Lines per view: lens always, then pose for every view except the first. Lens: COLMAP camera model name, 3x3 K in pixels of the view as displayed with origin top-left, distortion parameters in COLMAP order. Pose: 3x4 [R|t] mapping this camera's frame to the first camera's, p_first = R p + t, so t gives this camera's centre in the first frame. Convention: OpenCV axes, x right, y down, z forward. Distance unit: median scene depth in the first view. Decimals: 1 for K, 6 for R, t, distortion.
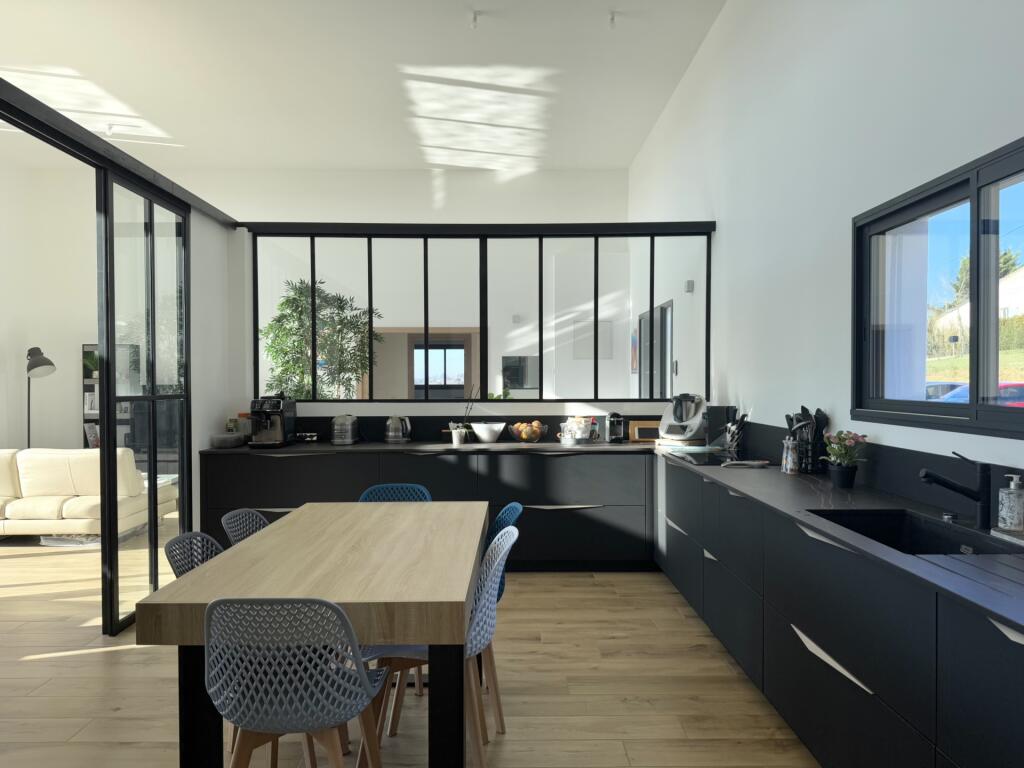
lens RADIAL K [[710.1, 0, 516.1], [0, 710.1, 386.8], [0, 0, 1]] dist [0.009424, -0.003160]
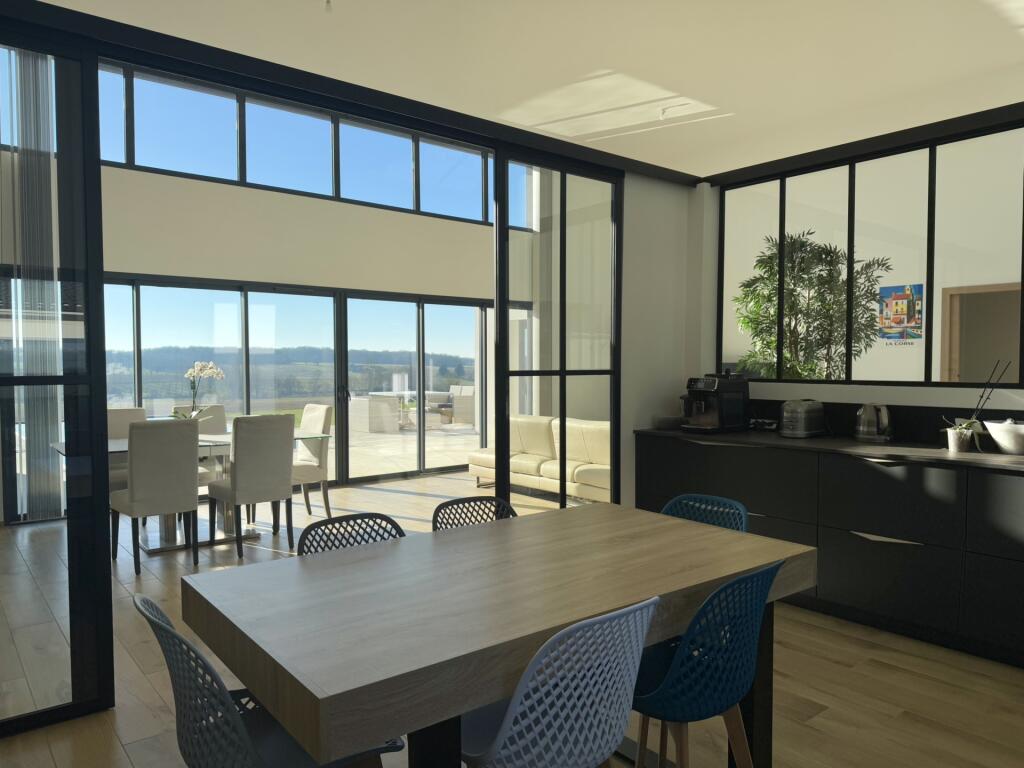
lens RADIAL K [[710.1, 0, 510.8], [0, 710.1, 382.1], [0, 0, 1]] dist [0.009424, -0.003160]
pose [[0.619668, 0.022233, -0.784549, 0.171286], [-0.006159, 0.999706, 0.023466, 0.004343], [0.784840, -0.009709, 0.619622, 0.267860]]
